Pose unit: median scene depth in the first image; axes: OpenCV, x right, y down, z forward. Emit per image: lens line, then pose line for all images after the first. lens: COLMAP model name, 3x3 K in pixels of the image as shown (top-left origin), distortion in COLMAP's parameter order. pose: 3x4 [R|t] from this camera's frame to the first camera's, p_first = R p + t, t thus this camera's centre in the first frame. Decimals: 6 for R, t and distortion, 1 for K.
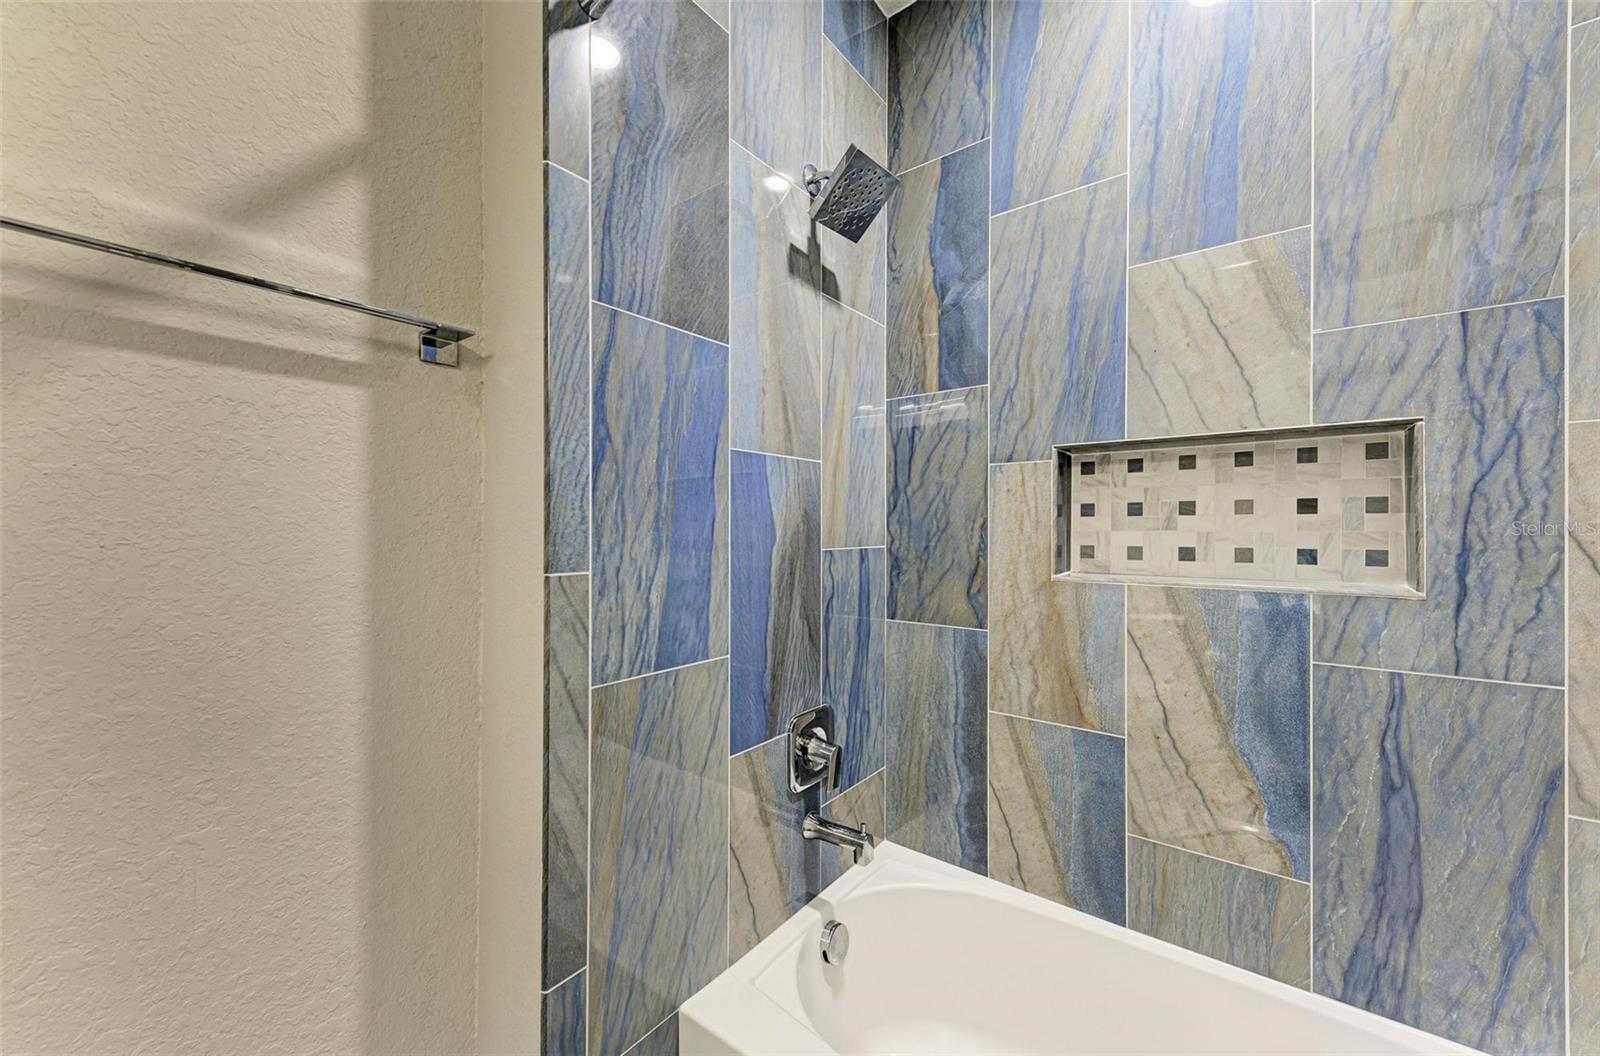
lens RADIAL K [[625.9, 0, 834.2], [0, 625.9, 526.5], [0, 0, 1]] dist [0.012342, -0.001621]
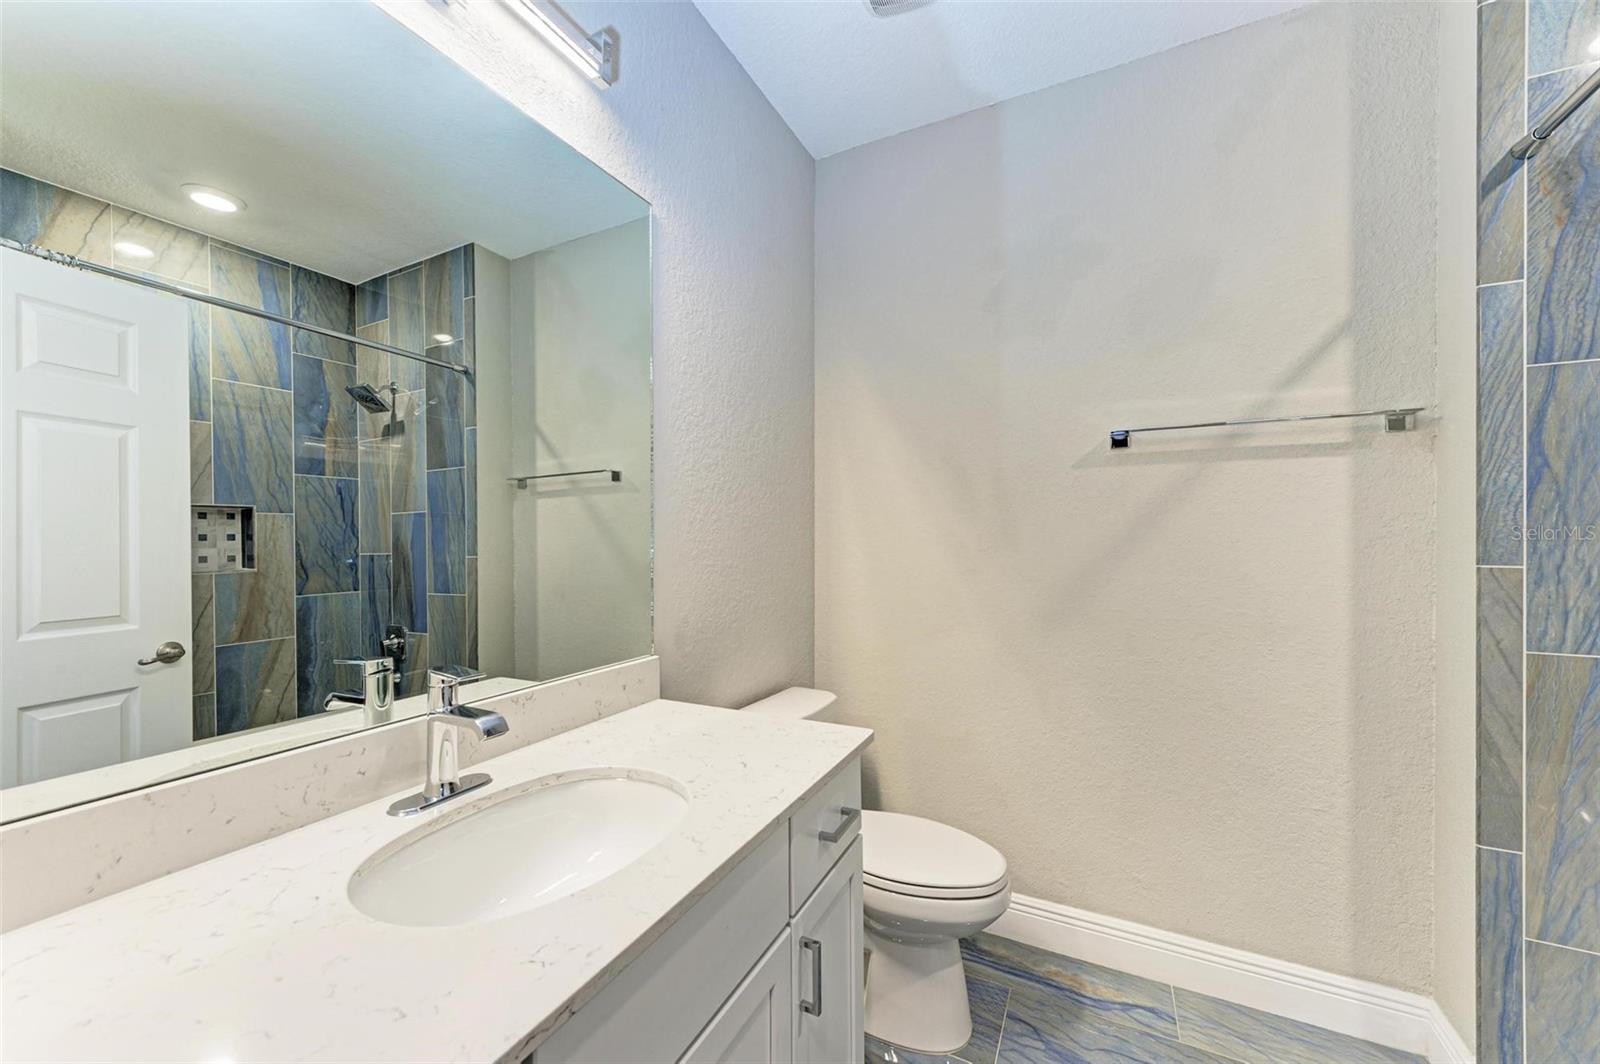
lens RADIAL K [[625.9, 0, 797.2], [0, 625.9, 539.1], [0, 0, 1]] dist [0.012342, -0.001621]
pose [[0.179162, -0.000508, -0.983819, 0.679316], [0.002853, 0.999996, 0.000003, 0.008072], [0.983815, -0.002808, 0.179162, -0.793548]]
